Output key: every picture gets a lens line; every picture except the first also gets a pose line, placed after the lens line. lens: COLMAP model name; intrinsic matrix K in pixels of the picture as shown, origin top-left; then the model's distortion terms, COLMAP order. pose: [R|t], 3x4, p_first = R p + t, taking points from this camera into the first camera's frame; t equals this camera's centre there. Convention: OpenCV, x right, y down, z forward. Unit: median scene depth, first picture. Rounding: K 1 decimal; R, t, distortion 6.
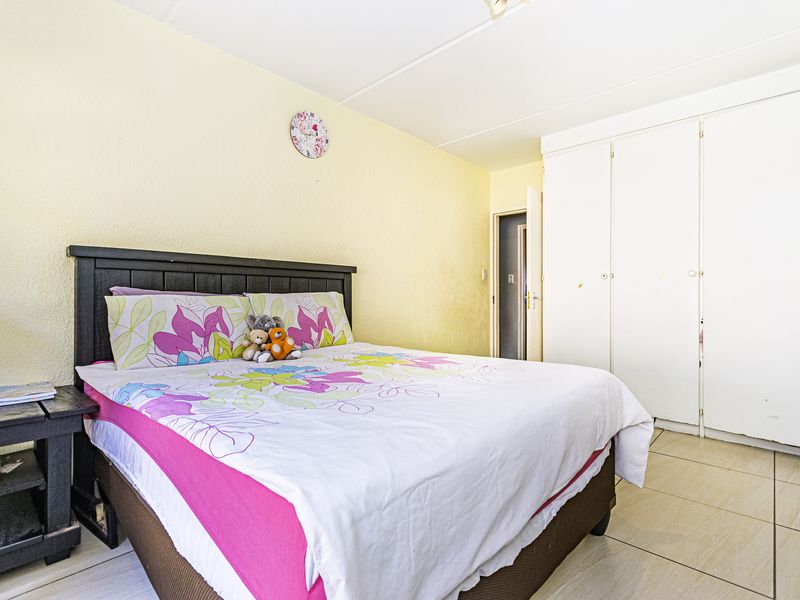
lens RADIAL K [[404.7, 0, 402.1], [0, 404.7, 297.0], [0, 0, 1]] dist [0.002071, 0.000626]
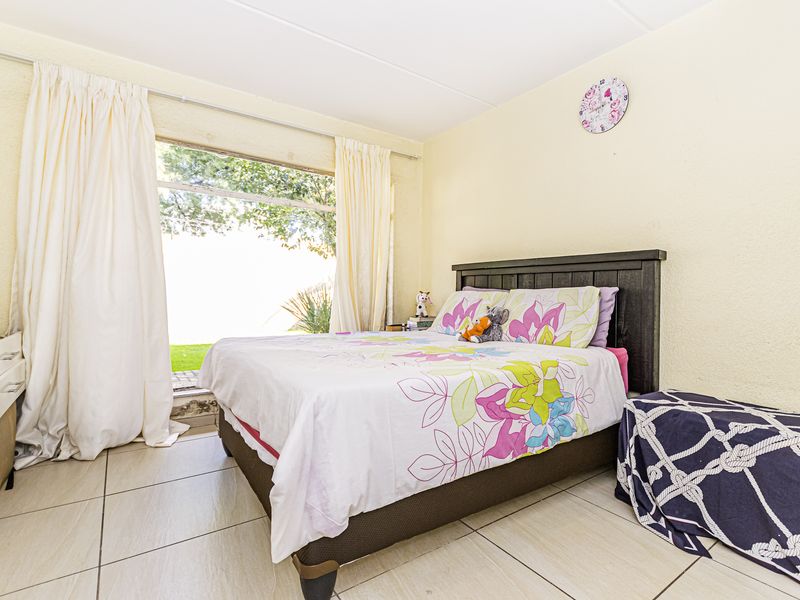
lens RADIAL K [[404.7, 0, 398.6], [0, 404.7, 297.7], [0, 0, 1]] dist [0.002071, 0.000626]
pose [[-0.204066, 0.010237, -0.978904, 0.773559], [-0.006146, 0.999912, 0.011738, 0.003395], [0.978938, 0.008412, -0.203985, 0.812993]]
